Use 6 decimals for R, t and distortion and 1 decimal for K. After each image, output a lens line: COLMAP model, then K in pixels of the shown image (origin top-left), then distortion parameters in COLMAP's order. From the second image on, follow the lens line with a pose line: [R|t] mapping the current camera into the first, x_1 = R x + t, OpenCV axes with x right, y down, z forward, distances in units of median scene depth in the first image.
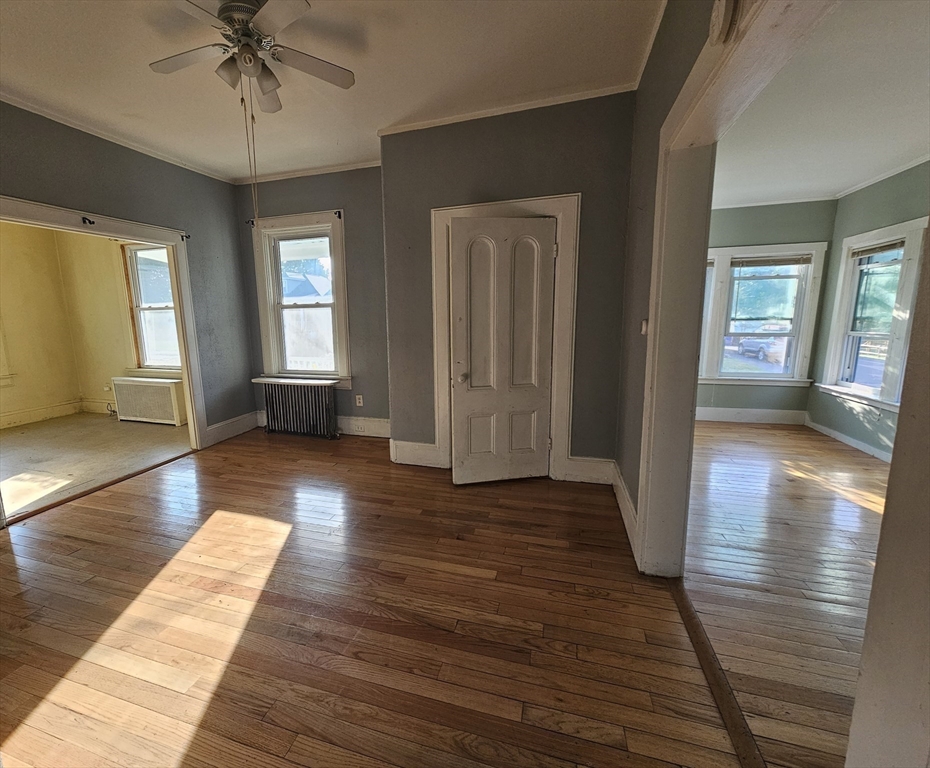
lens RADIAL K [[415.5, 0, 422.5], [0, 415.5, 385.1], [0, 0, 1]] dist [-0.000606, -0.000098]
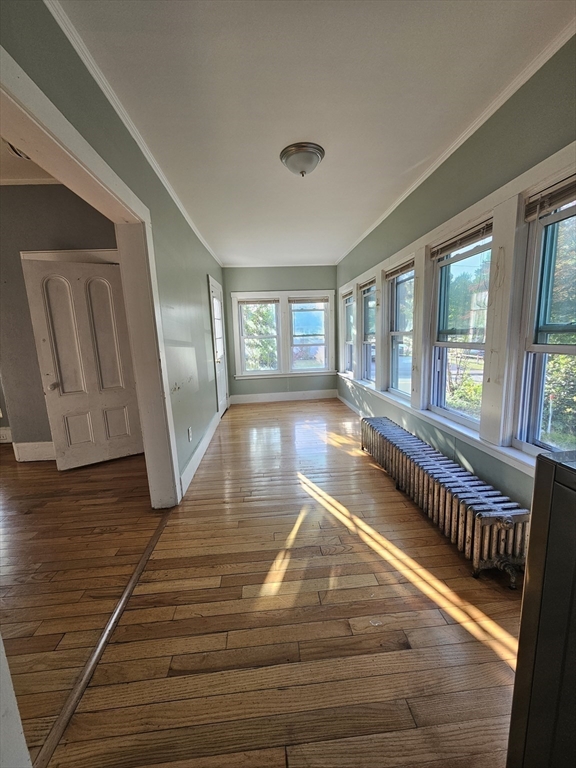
lens RADIAL K [[309.2, 0, 286.7], [0, 309.2, 386.5], [0, 0, 1]] dist [-0.001489, -0.000043]
pose [[0.925783, -0.081877, 0.369083, 0.318130], [0.085378, 0.996325, 0.006867, 0.028870], [-0.368289, 0.025154, 0.929371, -0.107941]]
